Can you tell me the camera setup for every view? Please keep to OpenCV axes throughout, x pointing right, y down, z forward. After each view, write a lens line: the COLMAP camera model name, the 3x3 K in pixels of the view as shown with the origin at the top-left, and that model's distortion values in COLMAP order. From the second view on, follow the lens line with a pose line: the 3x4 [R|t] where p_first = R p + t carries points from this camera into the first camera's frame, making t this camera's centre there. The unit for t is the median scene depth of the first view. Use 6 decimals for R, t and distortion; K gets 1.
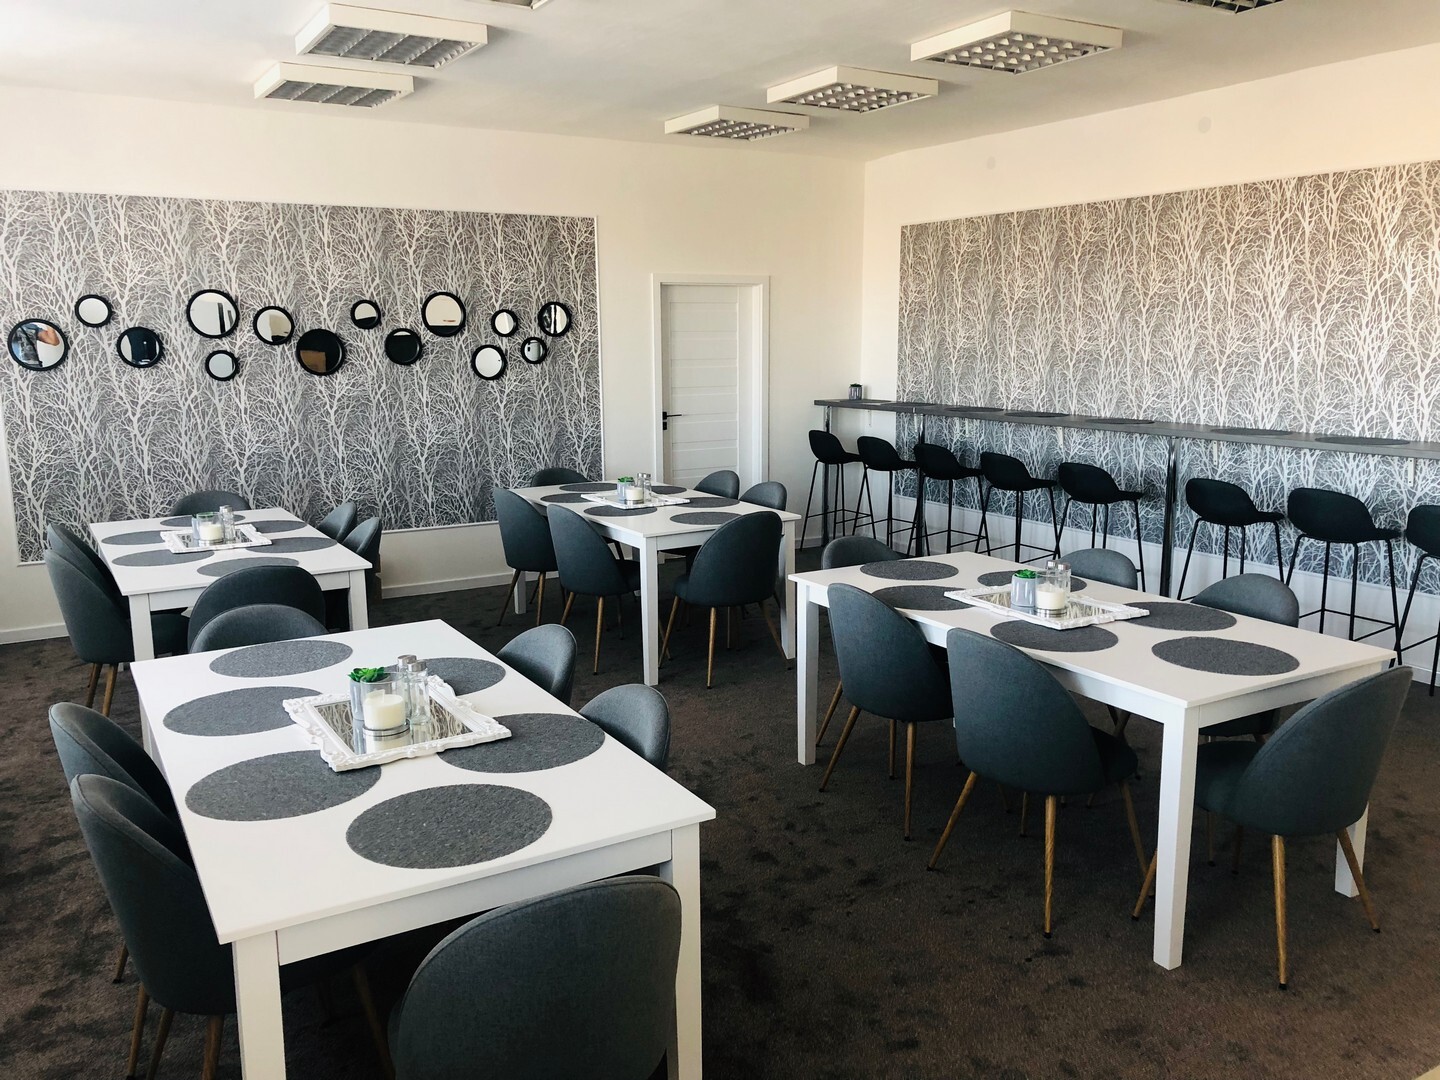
lens RADIAL K [[1148.1, 0, 723.4], [0, 1148.1, 538.3], [0, 0, 1]] dist [0.033634, -0.026659]
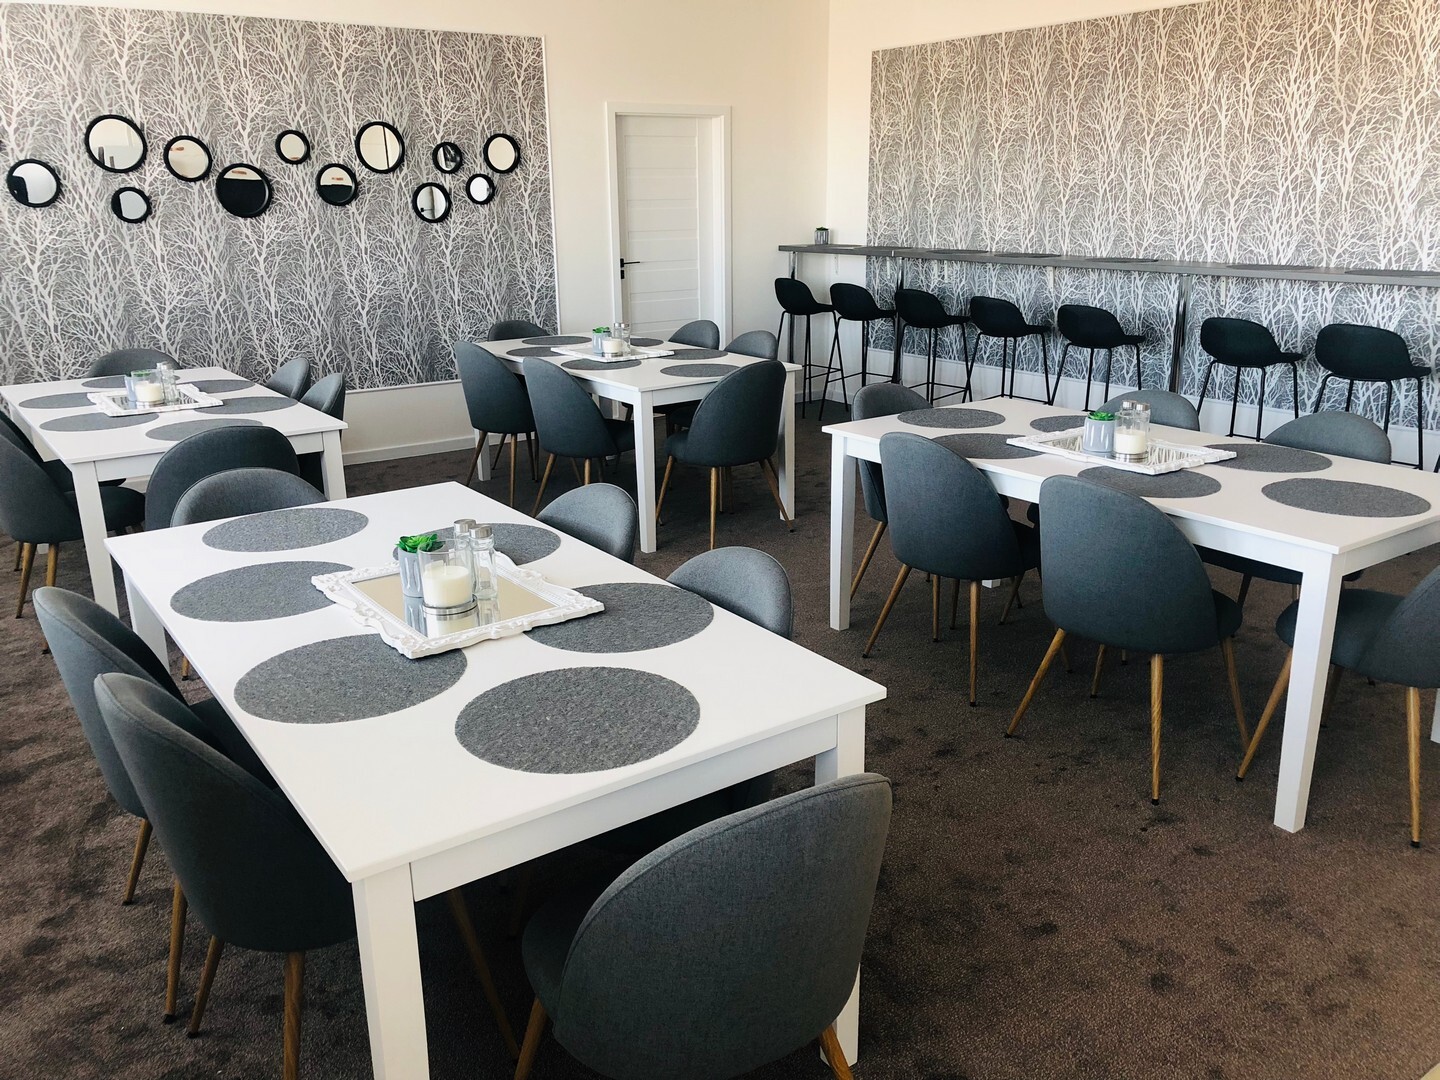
lens RADIAL K [[1148.1, 0, 714.1], [0, 1148.1, 532.8], [0, 0, 1]] dist [0.033634, -0.026659]
pose [[0.996564, -0.028238, 0.077862, -0.084385], [0.019505, 0.993661, 0.110716, 0.011532], [-0.080495, -0.108817, 0.990797, 0.080046]]
